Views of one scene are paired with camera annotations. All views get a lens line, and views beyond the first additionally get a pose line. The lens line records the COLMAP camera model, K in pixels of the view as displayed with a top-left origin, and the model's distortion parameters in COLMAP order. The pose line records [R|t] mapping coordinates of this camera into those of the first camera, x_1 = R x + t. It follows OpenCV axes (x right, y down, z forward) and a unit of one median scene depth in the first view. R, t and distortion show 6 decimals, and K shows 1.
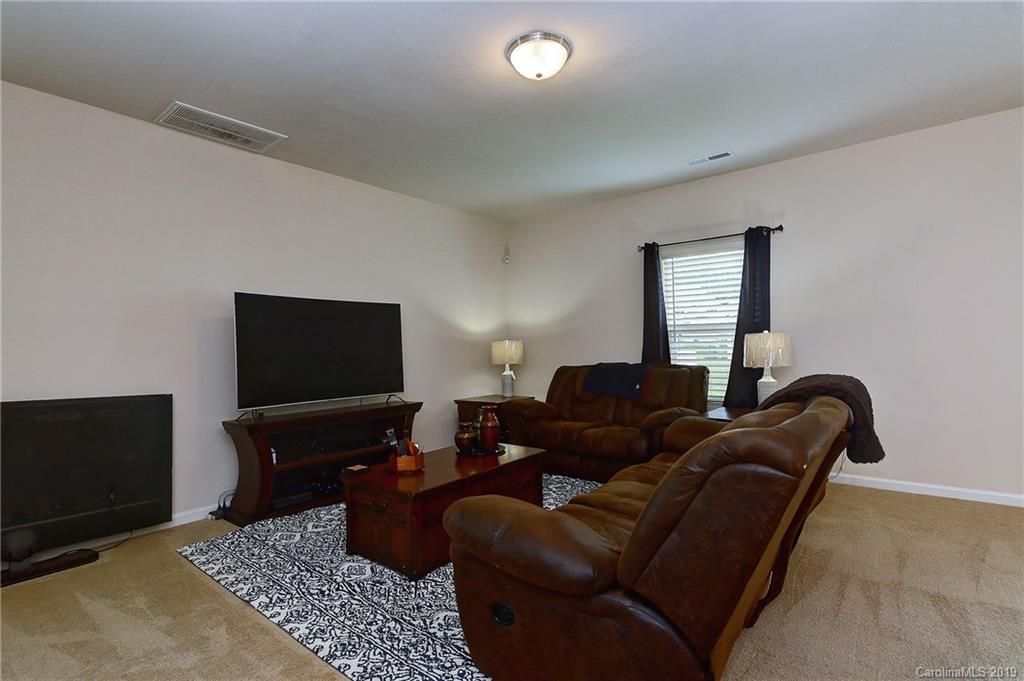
lens RADIAL K [[494.0, 0, 513.3], [0, 494.0, 338.0], [0, 0, 1]] dist [0.006236, -0.002241]
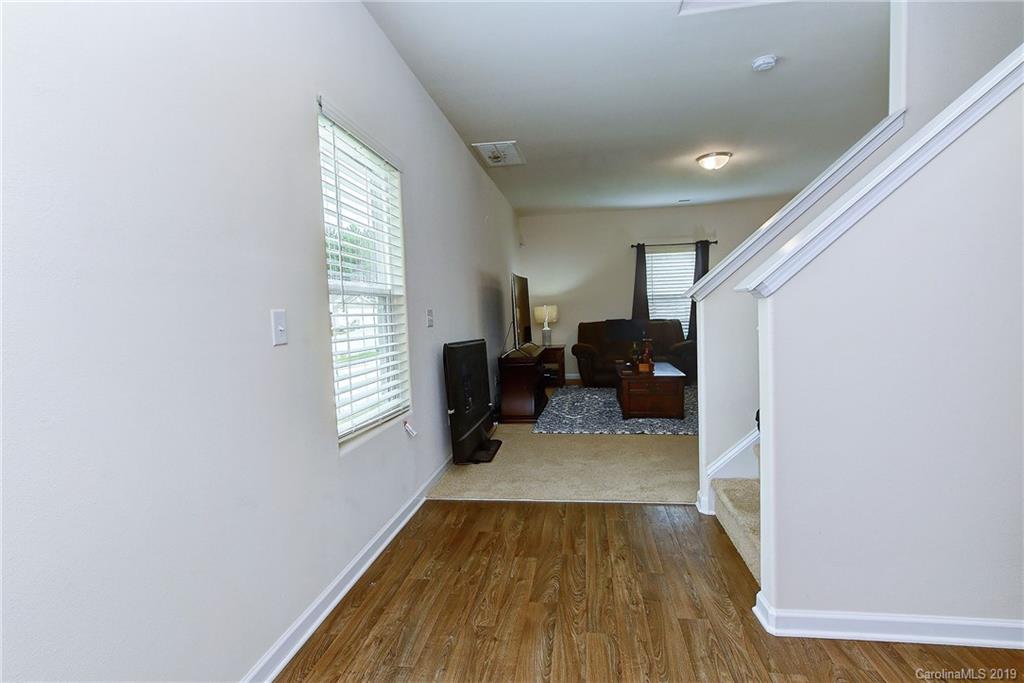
lens RADIAL K [[494.0, 0, 512.5], [0, 494.0, 339.5], [0, 0, 1]] dist [0.006236, -0.002241]
pose [[0.862683, -0.036101, 0.504456, -1.671004], [0.006431, 0.998151, 0.060434, 0.034244], [-0.505705, -0.048891, 0.861320, -0.333117]]
